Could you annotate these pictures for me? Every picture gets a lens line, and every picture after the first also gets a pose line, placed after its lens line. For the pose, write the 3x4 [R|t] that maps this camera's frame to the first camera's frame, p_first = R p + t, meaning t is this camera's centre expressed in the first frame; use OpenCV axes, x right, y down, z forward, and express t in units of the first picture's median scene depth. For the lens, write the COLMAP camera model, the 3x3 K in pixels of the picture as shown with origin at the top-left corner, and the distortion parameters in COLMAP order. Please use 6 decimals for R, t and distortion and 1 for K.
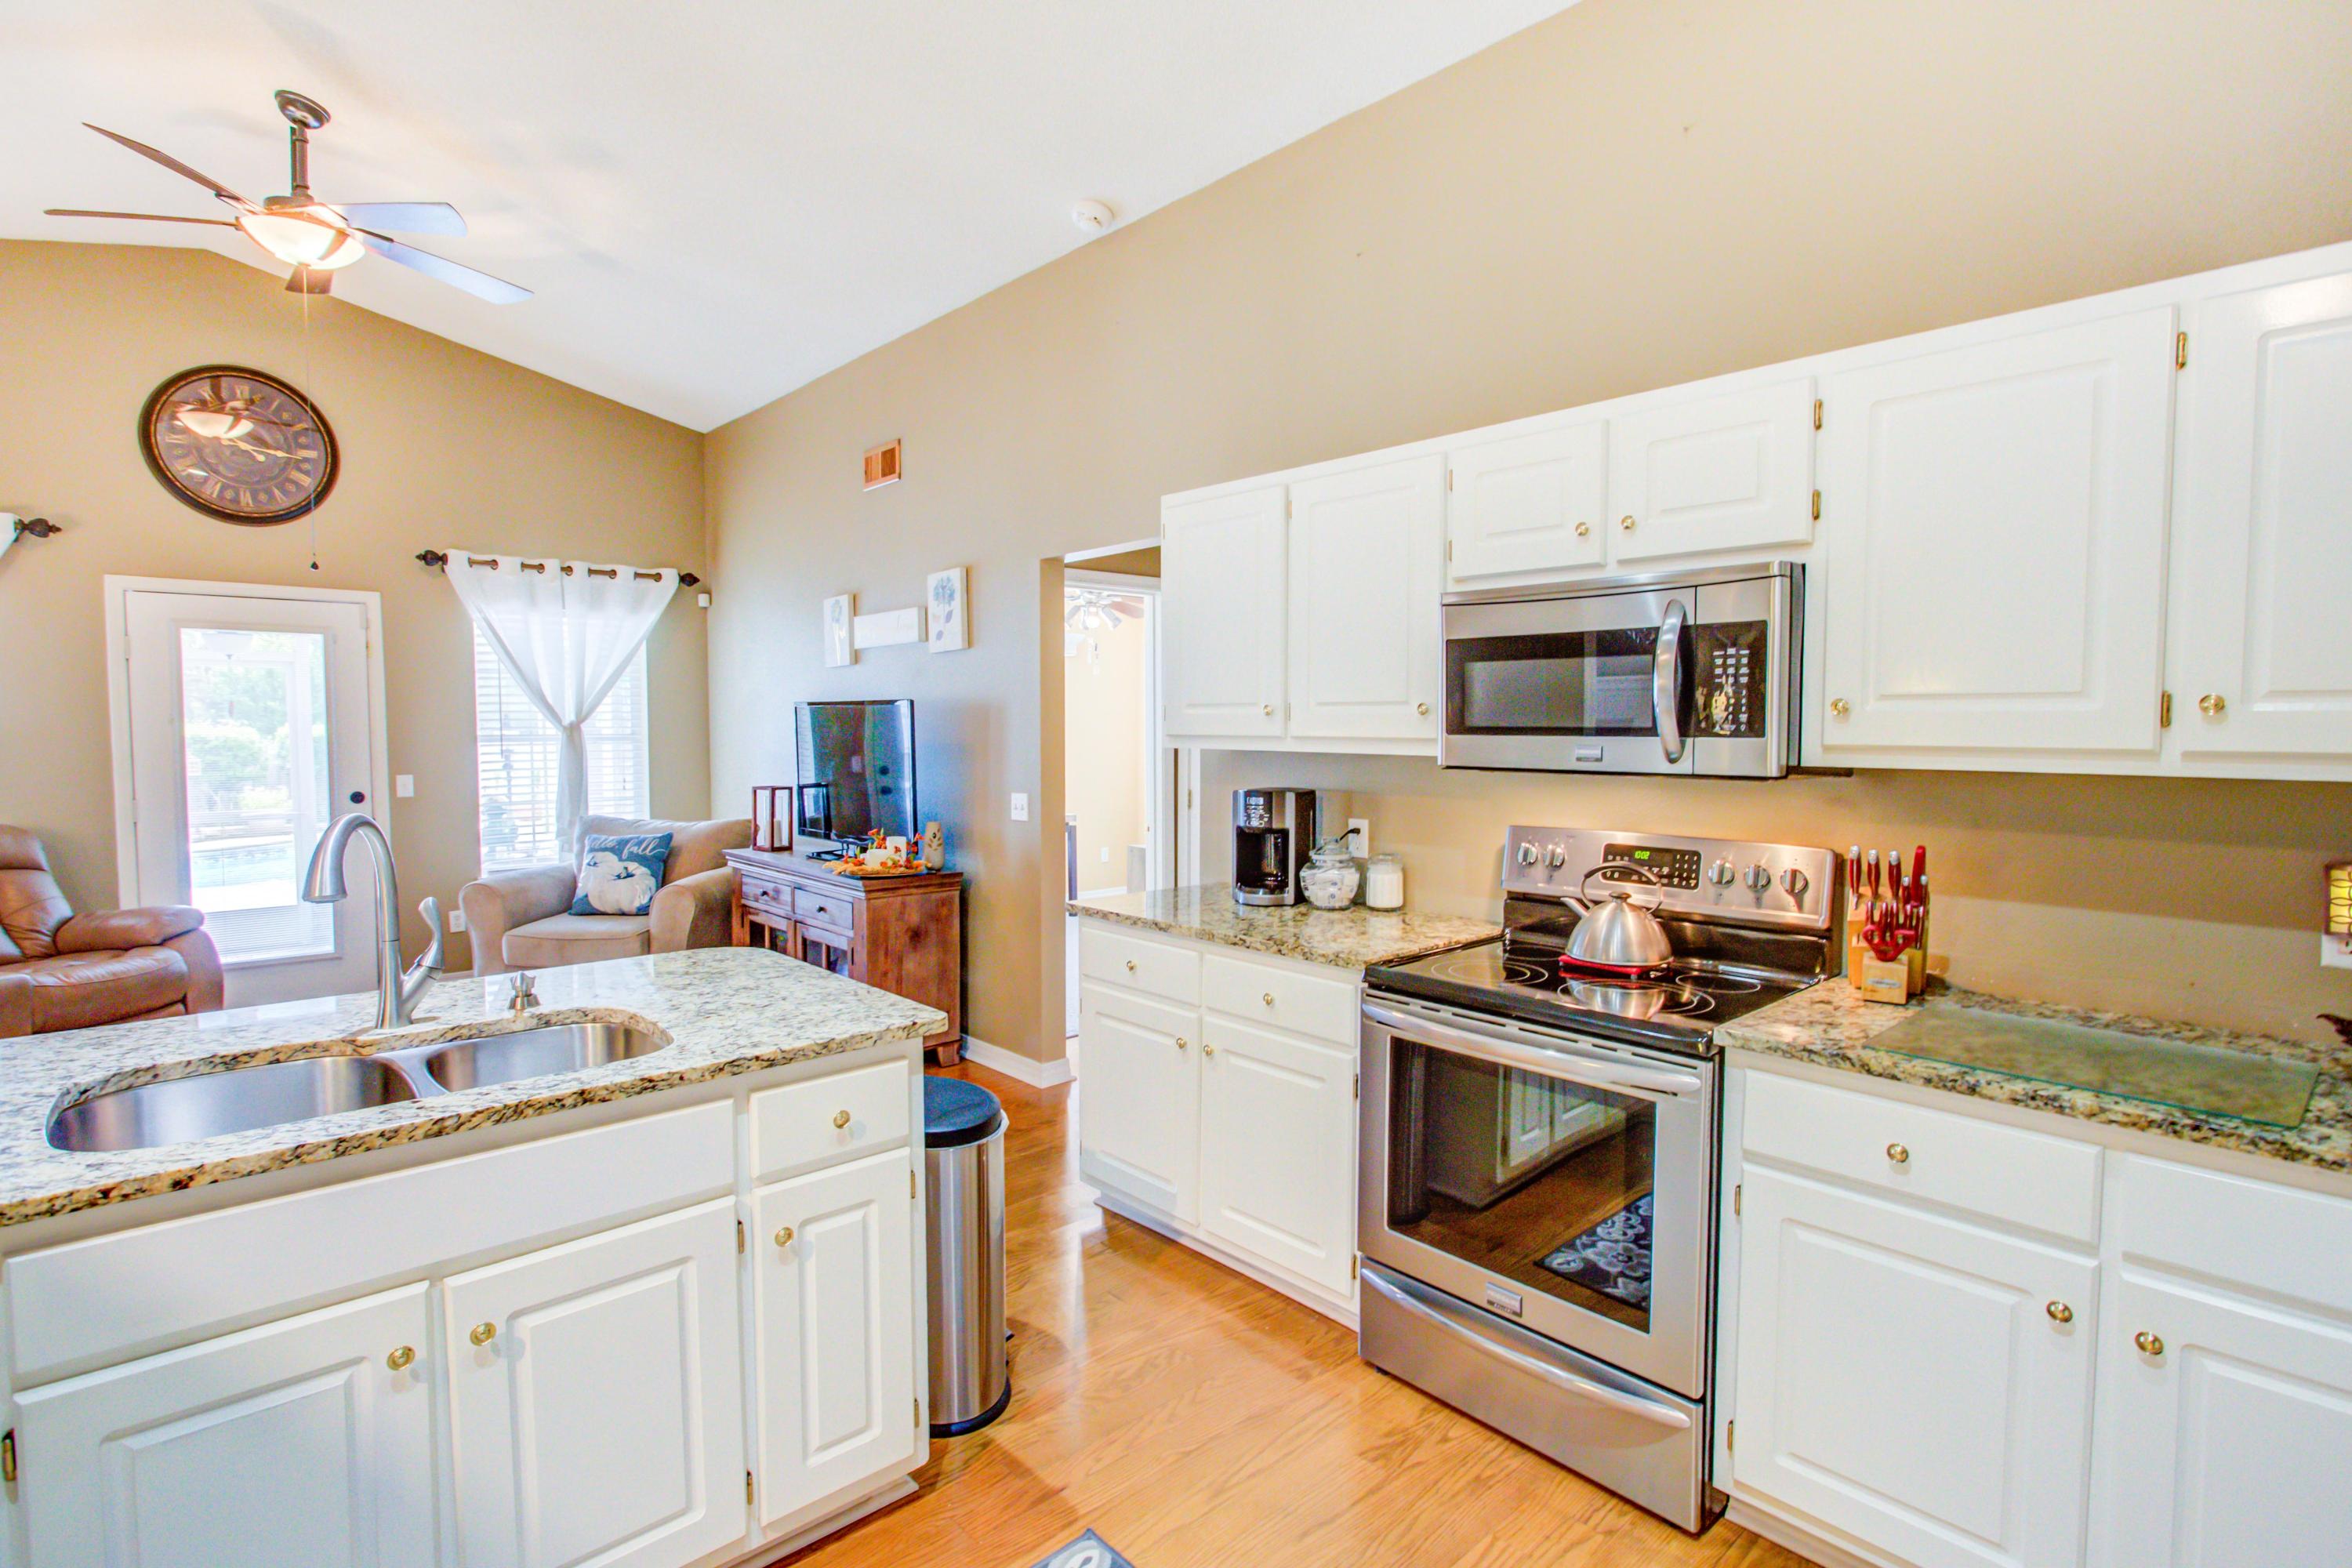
lens RADIAL K [[1146.4, 0, 1174.1], [0, 1146.4, 779.1], [0, 0, 1]] dist [-0.002075, 0.000559]
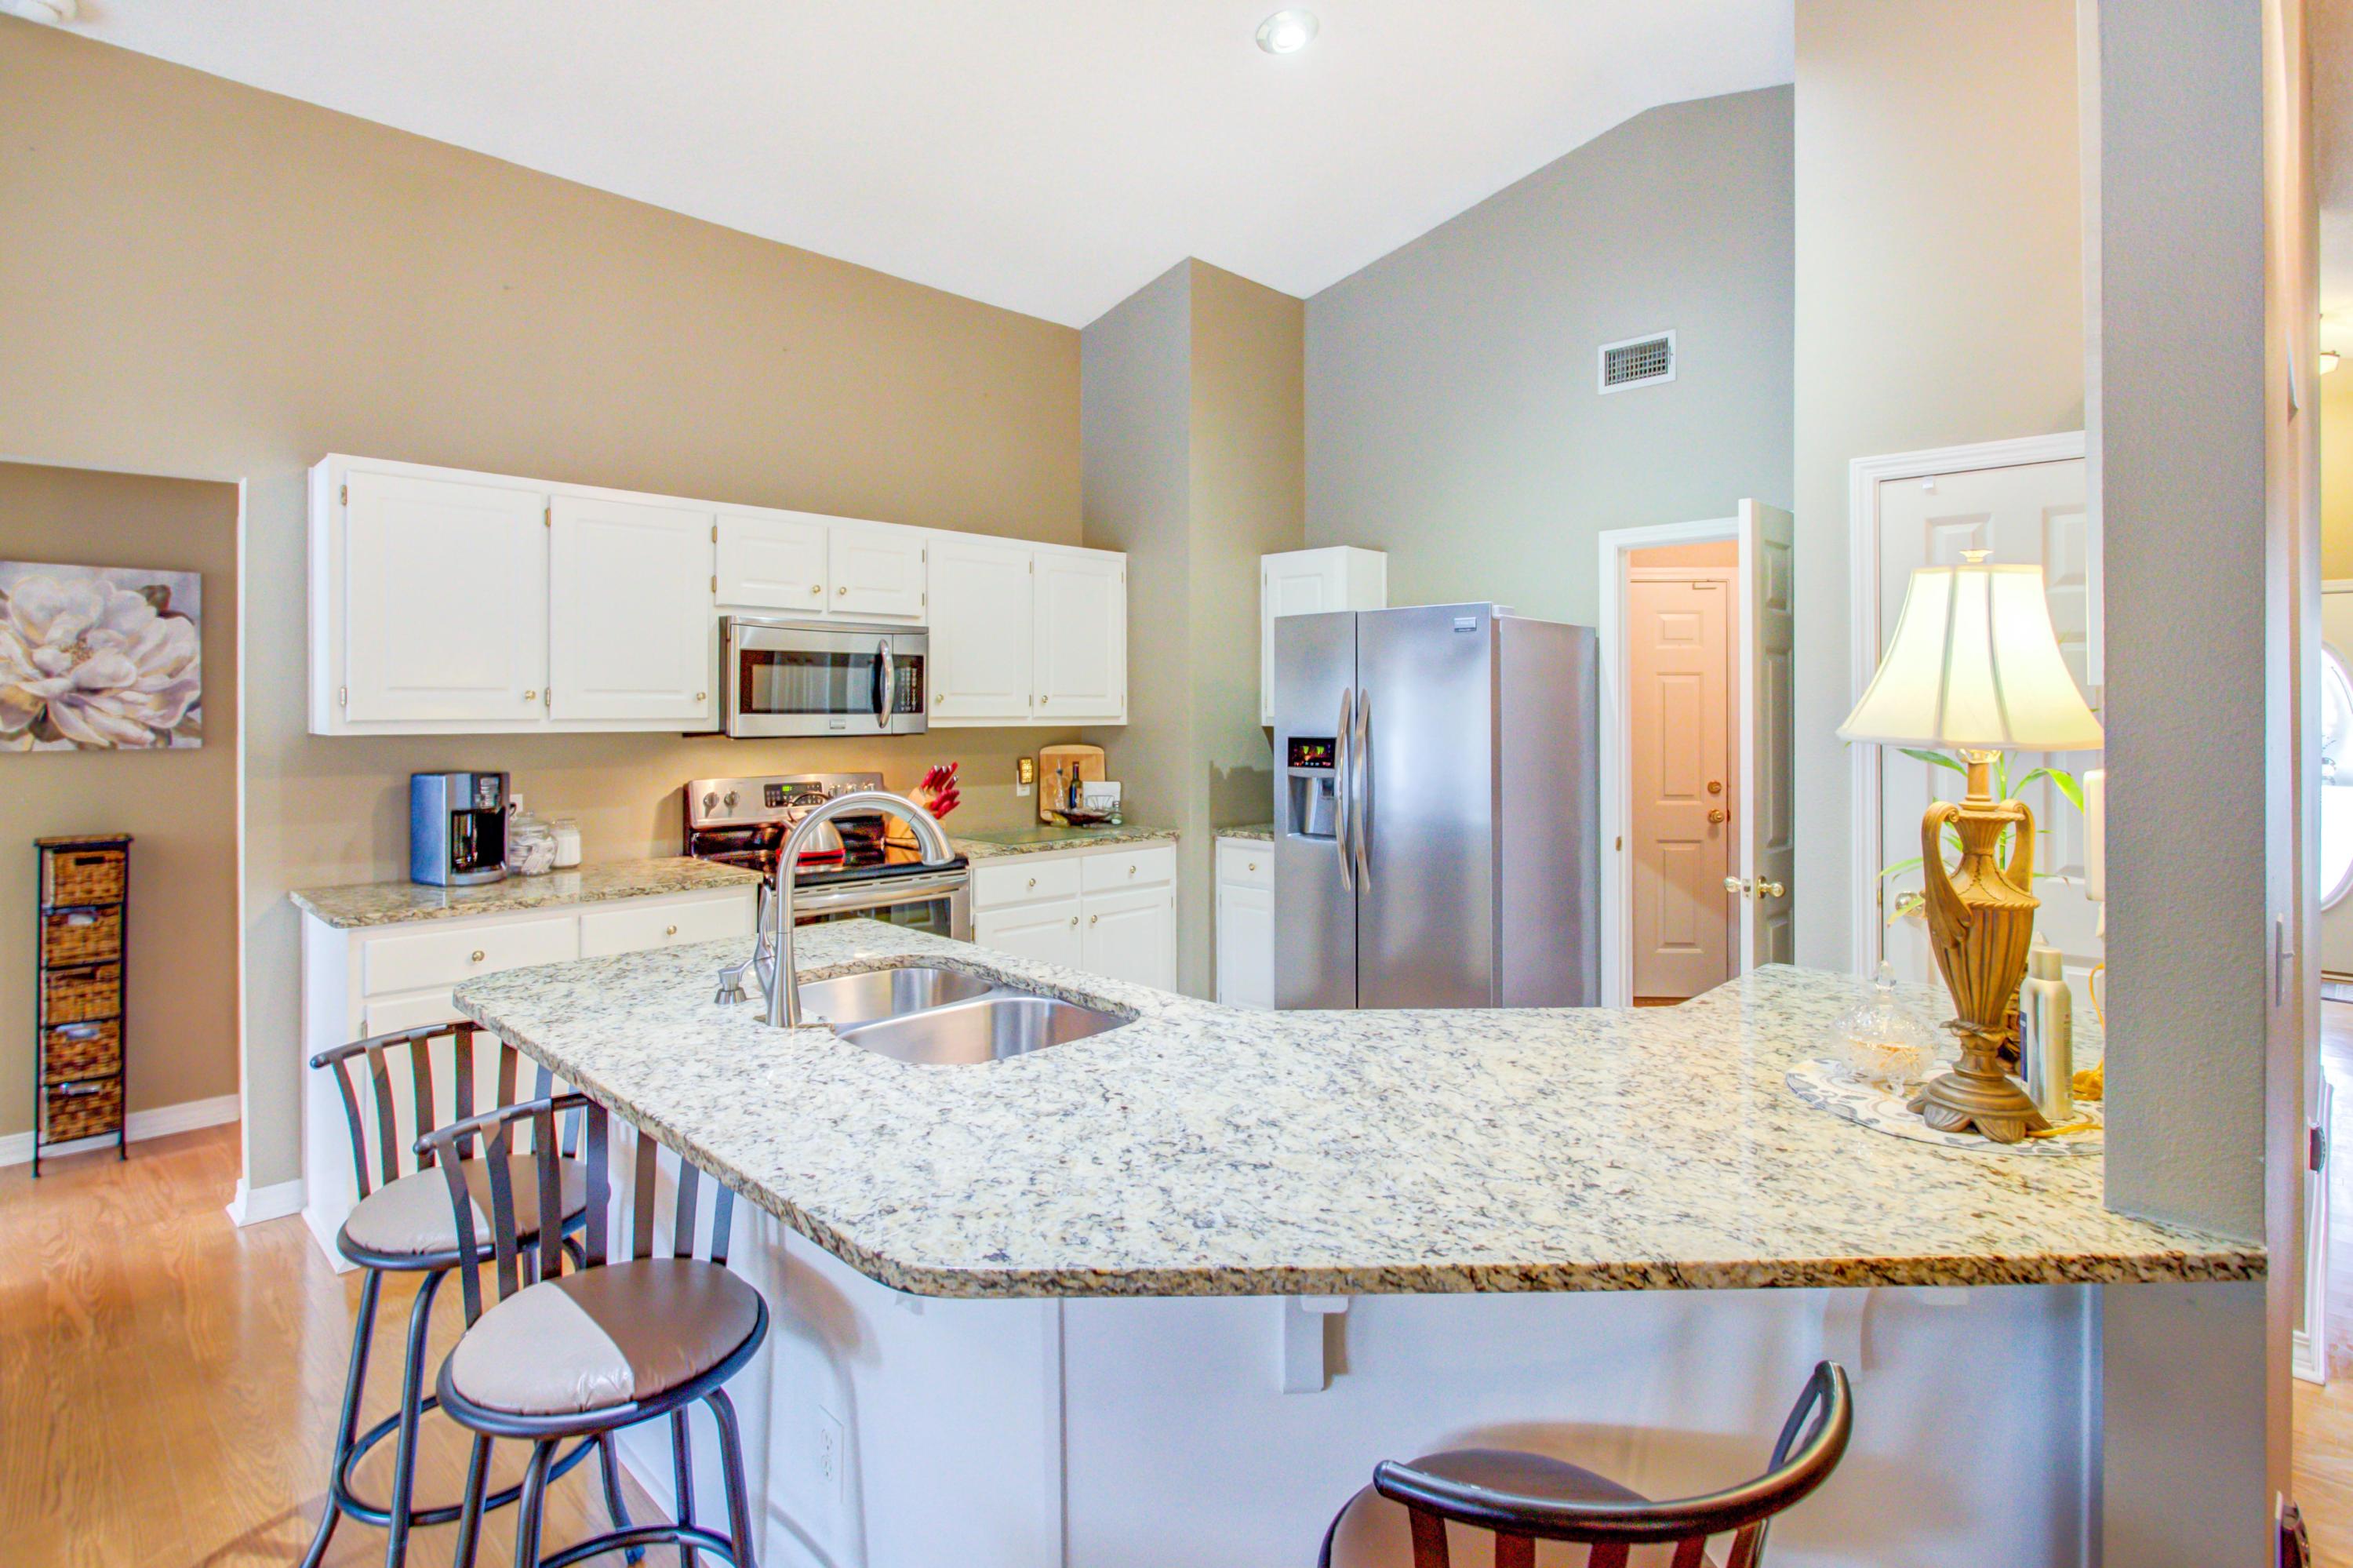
lens RADIAL K [[1146.8, 0, 1204.2], [0, 1146.8, 702.0], [0, 0, 1]] dist [-0.003803, 0.000152]
pose [[-0.046683, 0.002655, 0.998906, -1.171661], [0.050573, 0.998720, -0.000291, -0.023971], [-0.997629, 0.050504, -0.046758, 0.468307]]
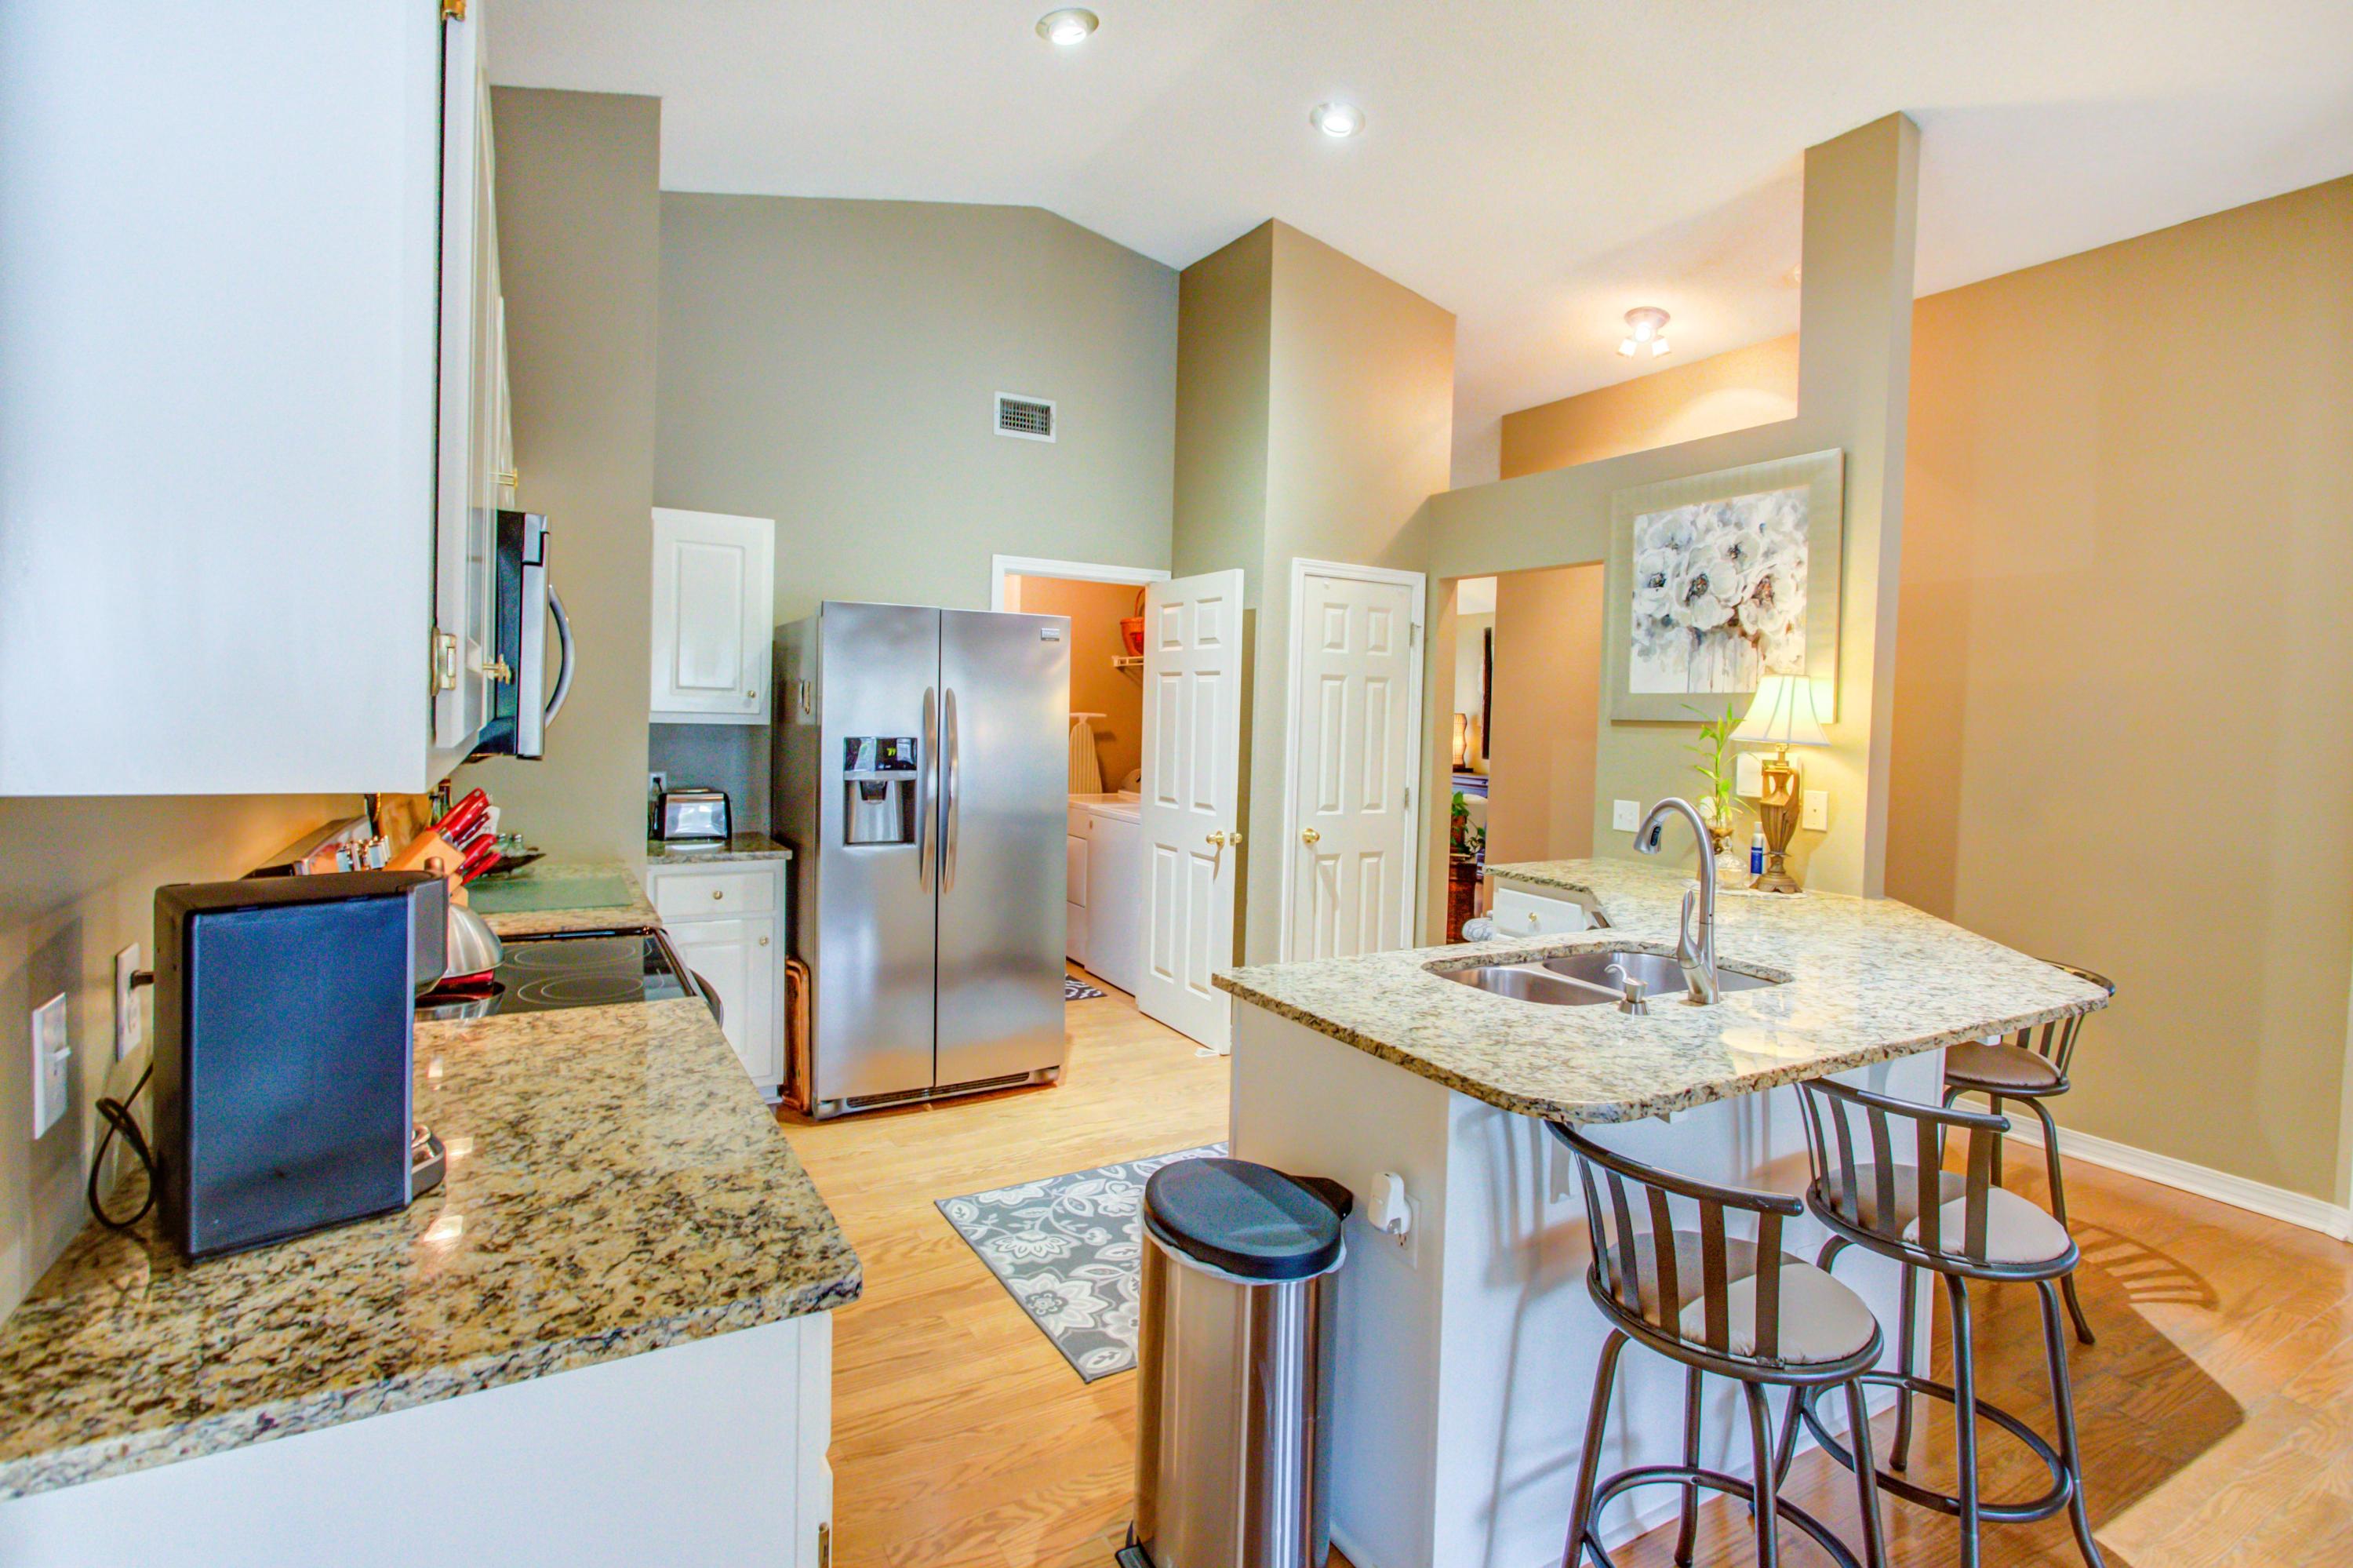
lens RADIAL K [[1144.2, 0, 1182.0], [0, 1144.2, 735.7], [0, 0, 1]] dist [-0.001120, 0.000090]
pose [[-0.975431, -0.032448, 0.217902, -0.308685], [-0.016881, 0.997195, 0.072925, -0.082078], [-0.219657, 0.067455, -0.973242, 1.559365]]
